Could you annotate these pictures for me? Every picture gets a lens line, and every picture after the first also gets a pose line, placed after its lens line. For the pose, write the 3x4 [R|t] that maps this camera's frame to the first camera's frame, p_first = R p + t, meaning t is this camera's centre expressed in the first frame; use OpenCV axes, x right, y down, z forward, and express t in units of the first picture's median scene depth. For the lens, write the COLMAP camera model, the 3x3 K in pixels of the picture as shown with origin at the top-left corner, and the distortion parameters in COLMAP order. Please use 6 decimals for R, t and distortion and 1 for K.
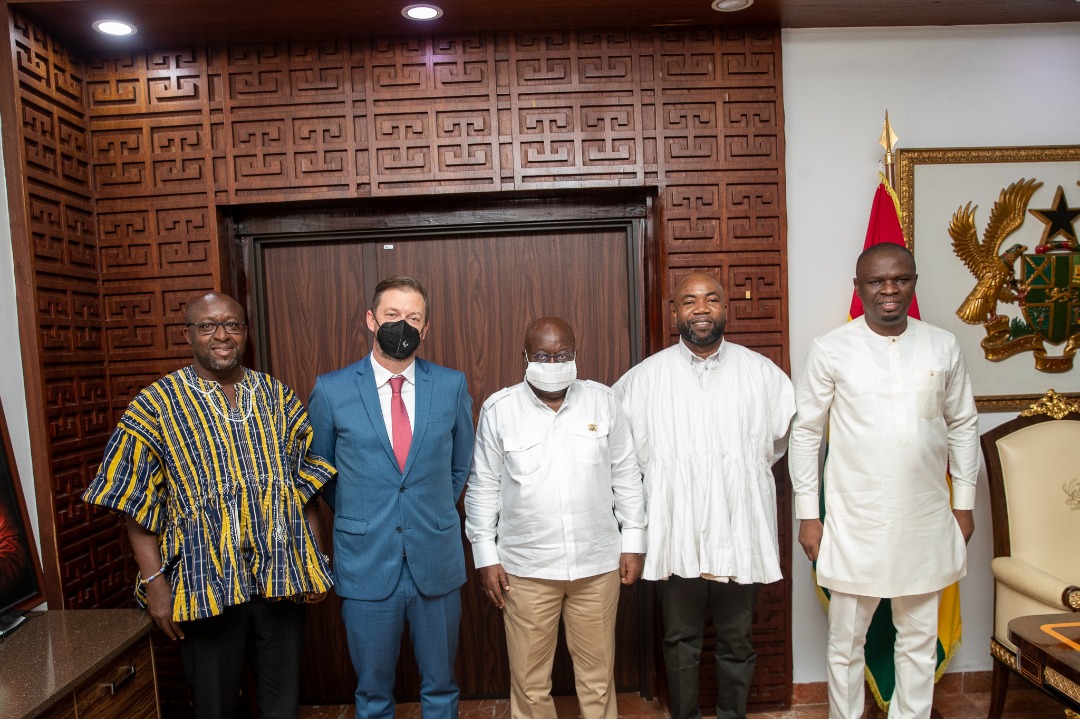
lens RADIAL K [[864.8, 0, 541.1], [0, 864.8, 423.8], [0, 0, 1]] dist [-0.114342, 0.094973]
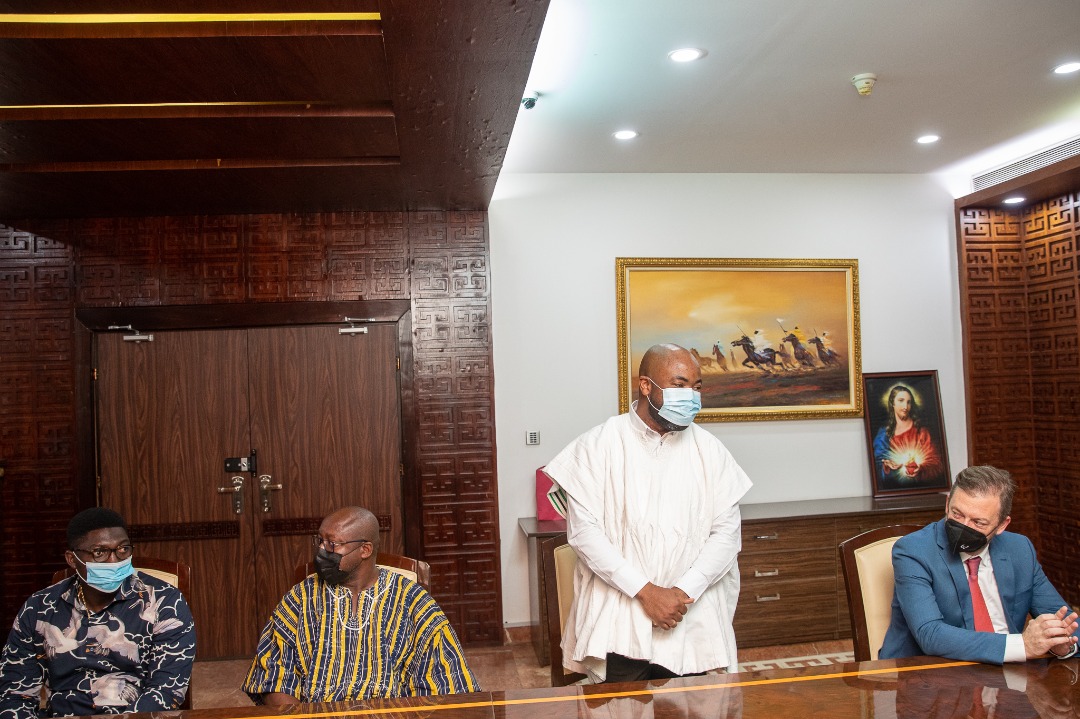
lens RADIAL K [[826.2, 0, 531.4], [0, 826.2, 363.2], [0, 0, 1]] dist [-0.119532, 0.094517]
pose [[0.099487, 0.011025, -0.994978, 1.072444], [-0.058935, 0.998248, 0.005168, -0.047075], [0.993292, 0.058125, 0.099963, -0.219792]]
